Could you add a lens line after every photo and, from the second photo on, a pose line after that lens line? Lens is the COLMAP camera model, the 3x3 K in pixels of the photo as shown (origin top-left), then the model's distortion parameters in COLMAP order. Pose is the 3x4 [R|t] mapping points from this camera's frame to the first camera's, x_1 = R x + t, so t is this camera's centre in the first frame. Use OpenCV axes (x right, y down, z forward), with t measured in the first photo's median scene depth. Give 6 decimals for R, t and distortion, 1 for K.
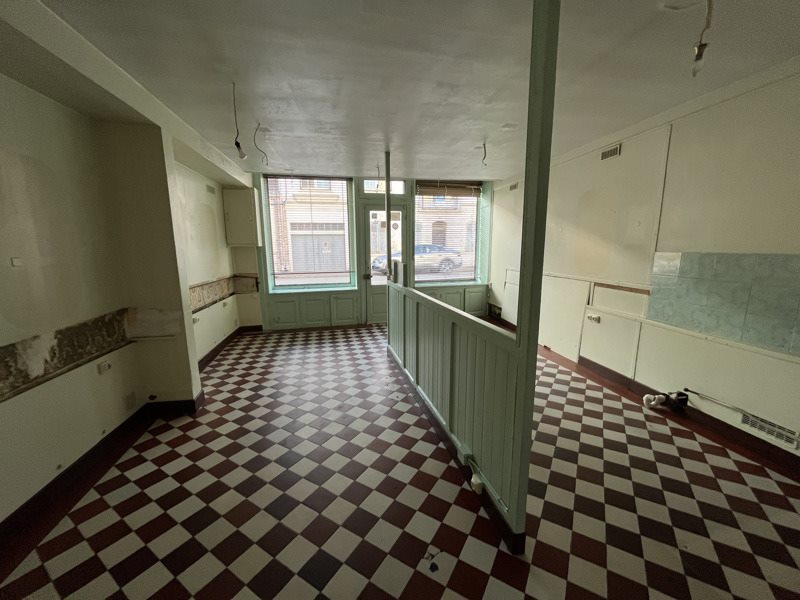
lens RADIAL K [[325.0, 0, 400.0], [0, 325.0, 300.0], [0, 0, 1]] dist [-0.000653, -0.000177]
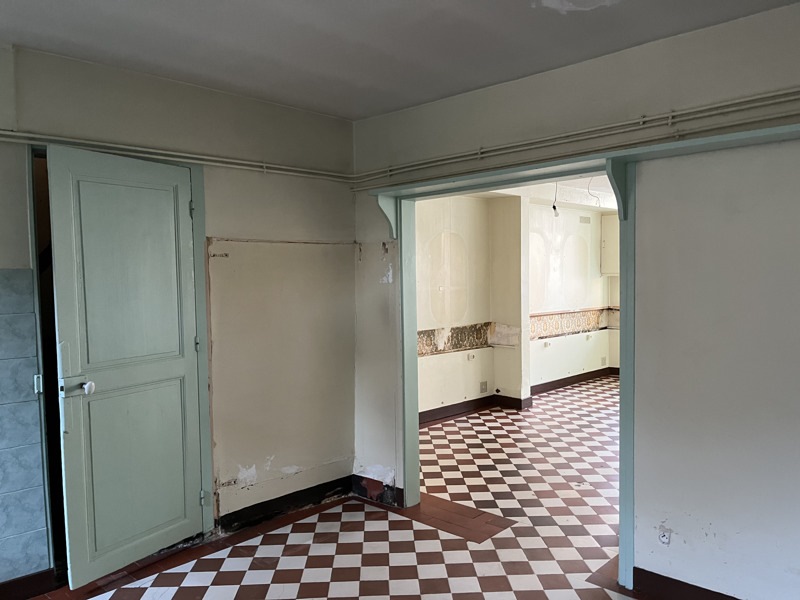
lens RADIAL K [[603.2, 0, 400.0], [0, 603.2, 300.0], [0, 0, 1]] dist [0.000117, 0.000014]
pose [[0.549827, 0.037847, -0.834421, 1.209666], [-0.127168, 0.991120, -0.038841, 0.086406], [0.825541, 0.127468, 0.549758, -0.839660]]
